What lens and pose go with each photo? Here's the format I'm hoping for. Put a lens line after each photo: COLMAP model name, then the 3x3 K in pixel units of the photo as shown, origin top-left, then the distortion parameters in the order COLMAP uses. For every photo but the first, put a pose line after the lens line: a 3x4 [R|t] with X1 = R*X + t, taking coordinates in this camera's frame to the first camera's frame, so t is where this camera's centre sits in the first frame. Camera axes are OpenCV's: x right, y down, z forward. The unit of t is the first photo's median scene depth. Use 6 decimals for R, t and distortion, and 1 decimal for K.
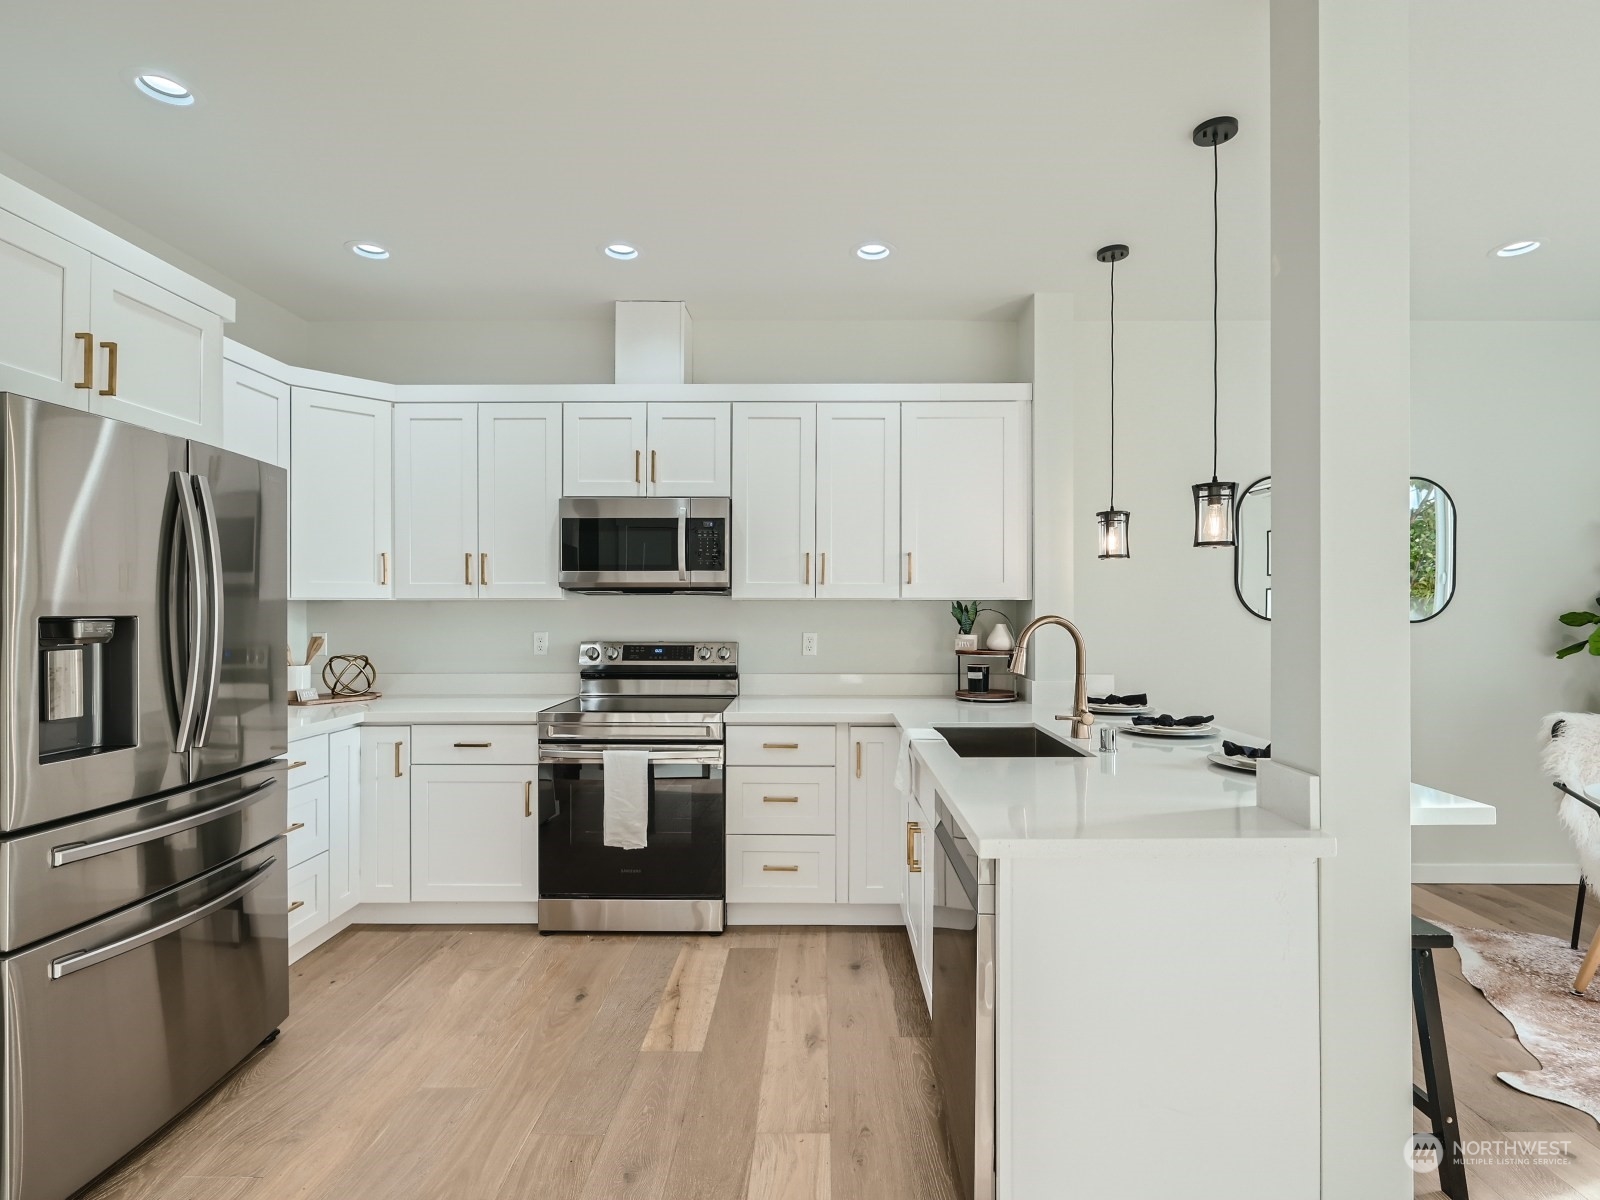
lens RADIAL K [[810.9, 0, 808.7], [0, 810.9, 609.5], [0, 0, 1]] dist [-0.001344, 0.000000]
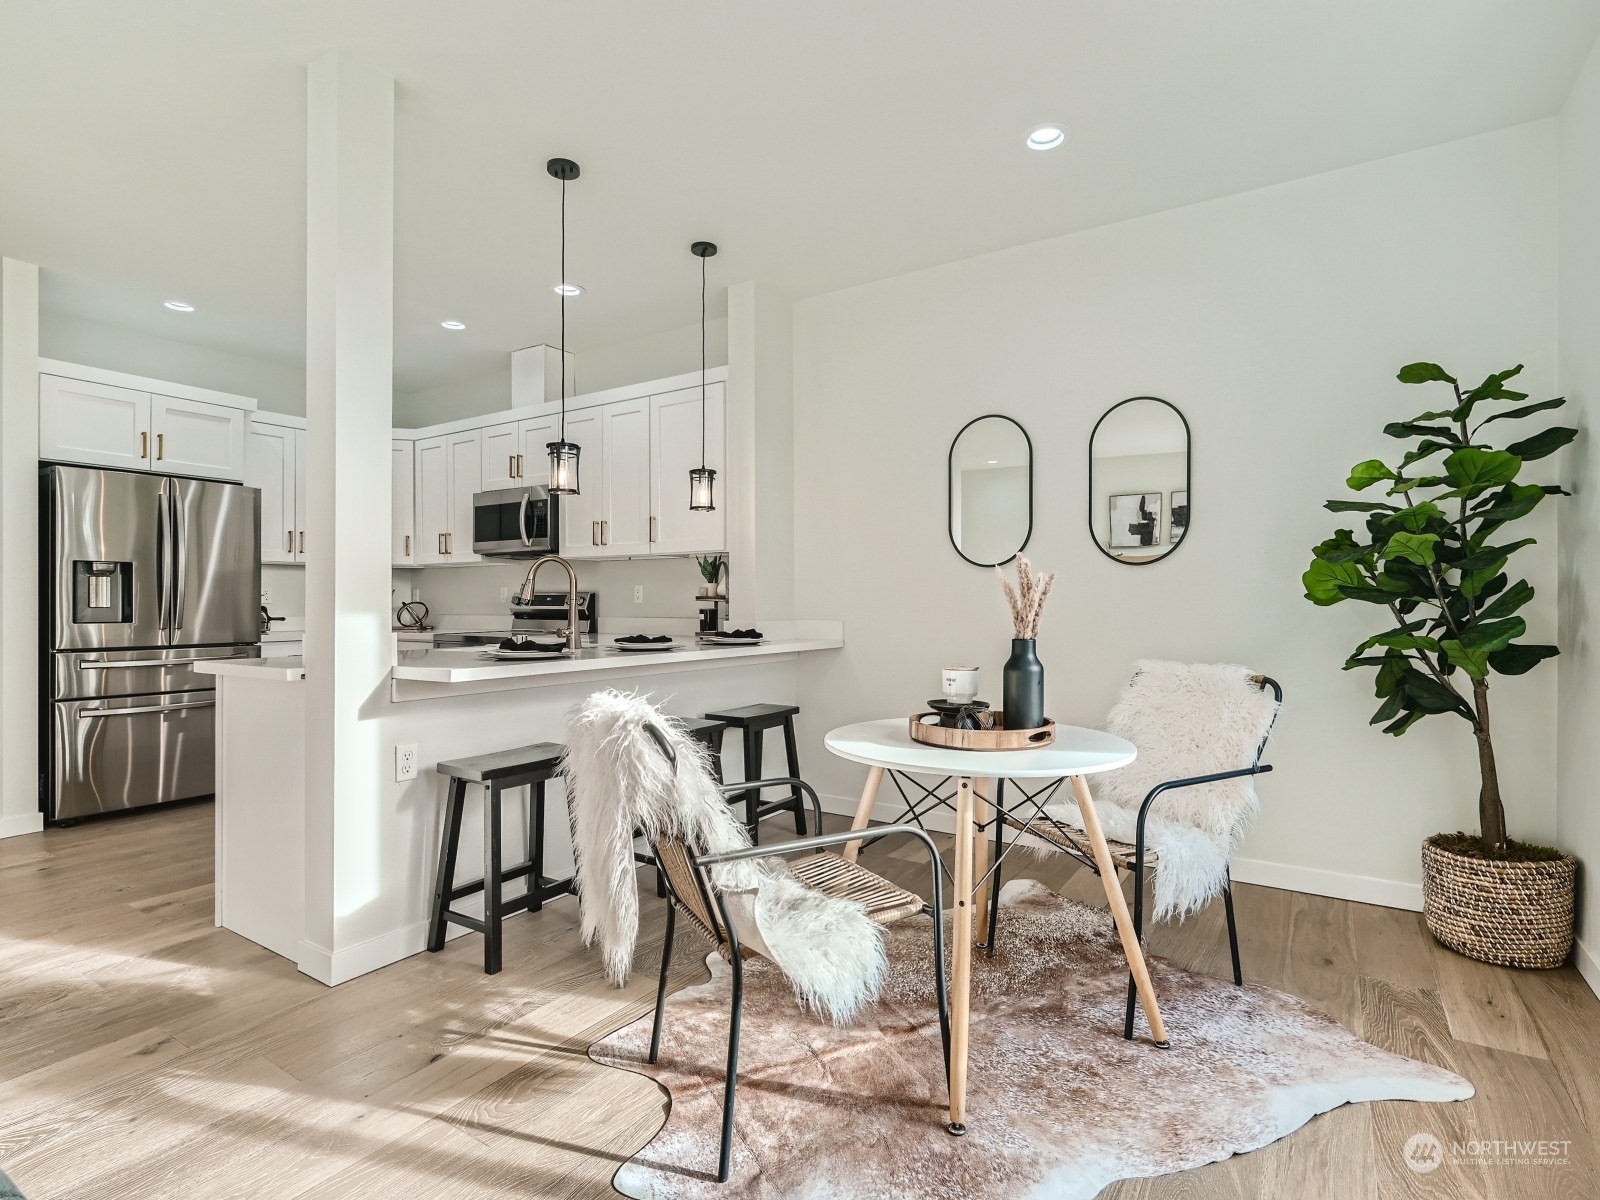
lens RADIAL K [[810.9, 0, 808.7], [0, 810.9, 609.5], [0, 0, 1]] dist [-0.001344, 0.000000]
pose [[0.842261, 0.002596, -0.539064, 0.992869], [0.000239, 0.999987, 0.005190, 0.065903], [0.539071, -0.004500, 0.842249, 0.083750]]
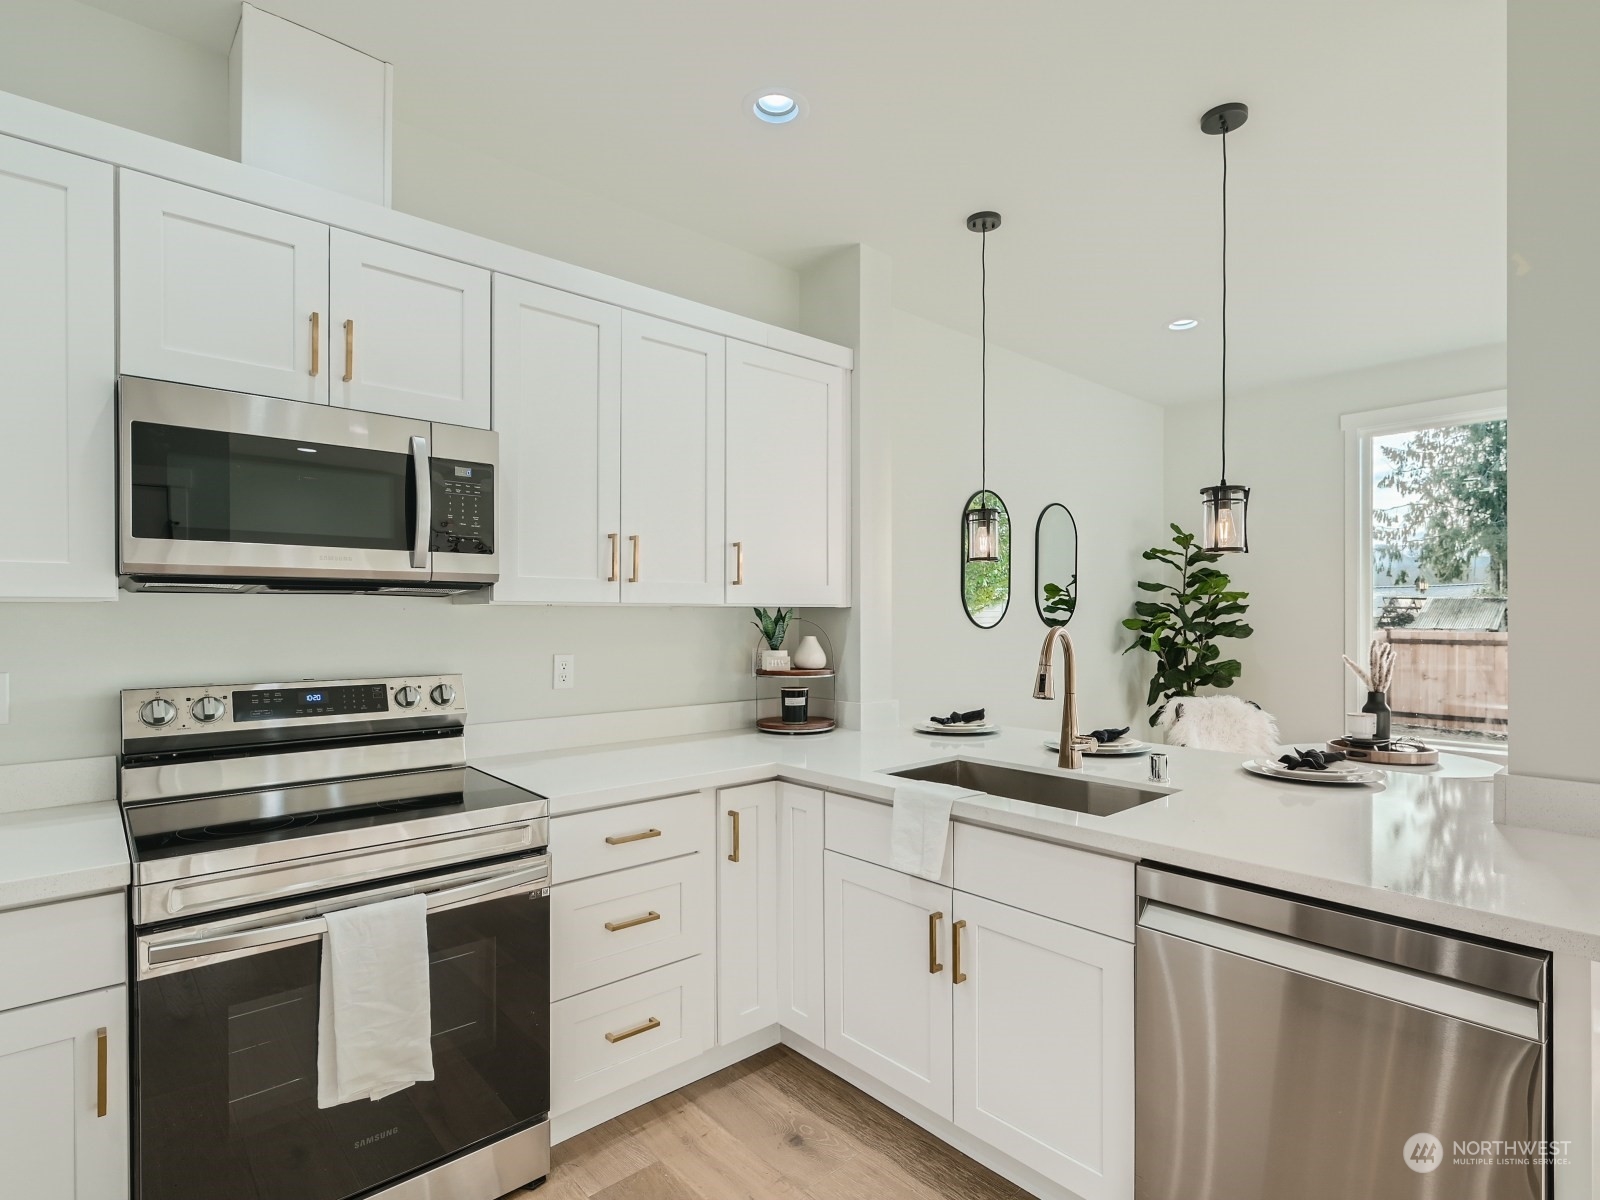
lens RADIAL K [[820.4, 0, 821.9], [0, 820.4, 623.1], [0, 0, 1]] dist [0.000160, 0.000547]
pose [[0.733702, -0.007158, 0.679433, -0.329670], [0.002683, 0.999967, 0.007638, -0.002055], [-0.679466, -0.003781, 0.733697, 0.397040]]
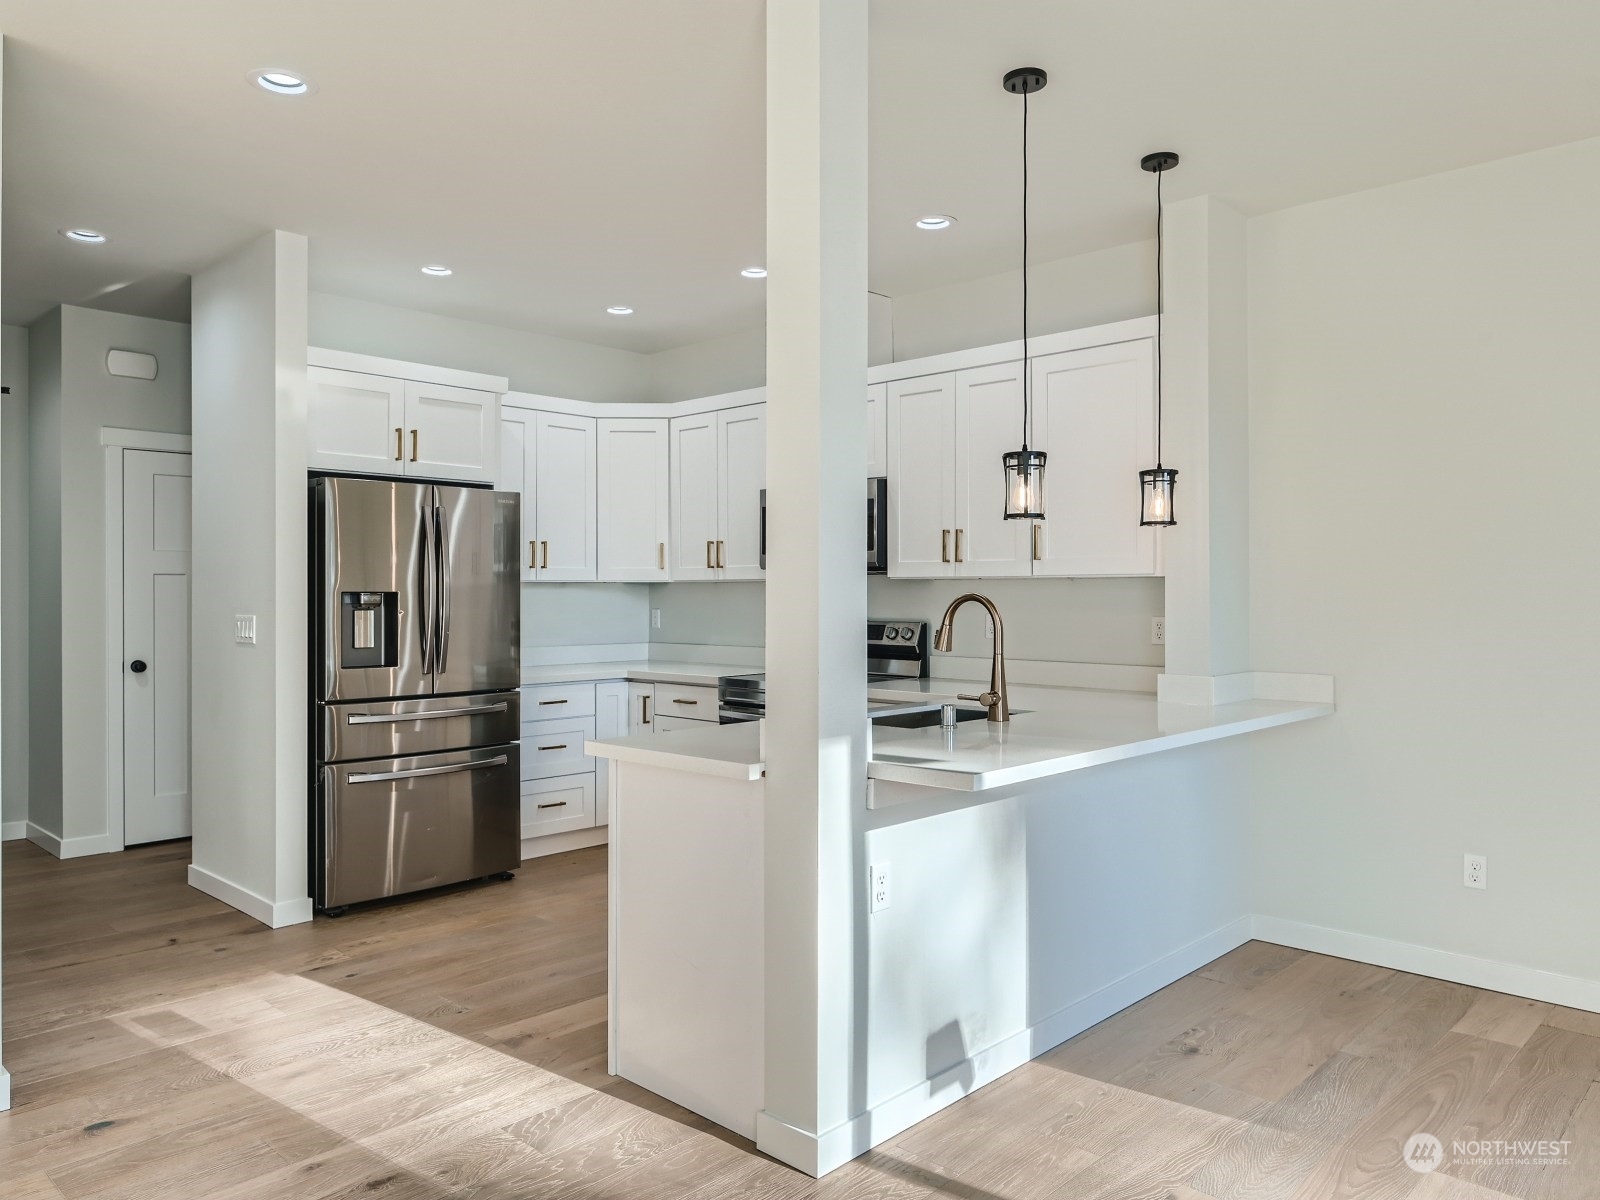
lens RADIAL K [[1139.5, 0, 800.0], [0, 1139.5, 600.0], [0, 0, 1]] dist [-0.000452, -0.000356]
pose [[0.723798, 0.002865, -0.690006, 0.804655], [-0.000201, 0.999992, 0.003941, 0.008592], [0.690011, -0.002714, 0.723793, -0.096013]]
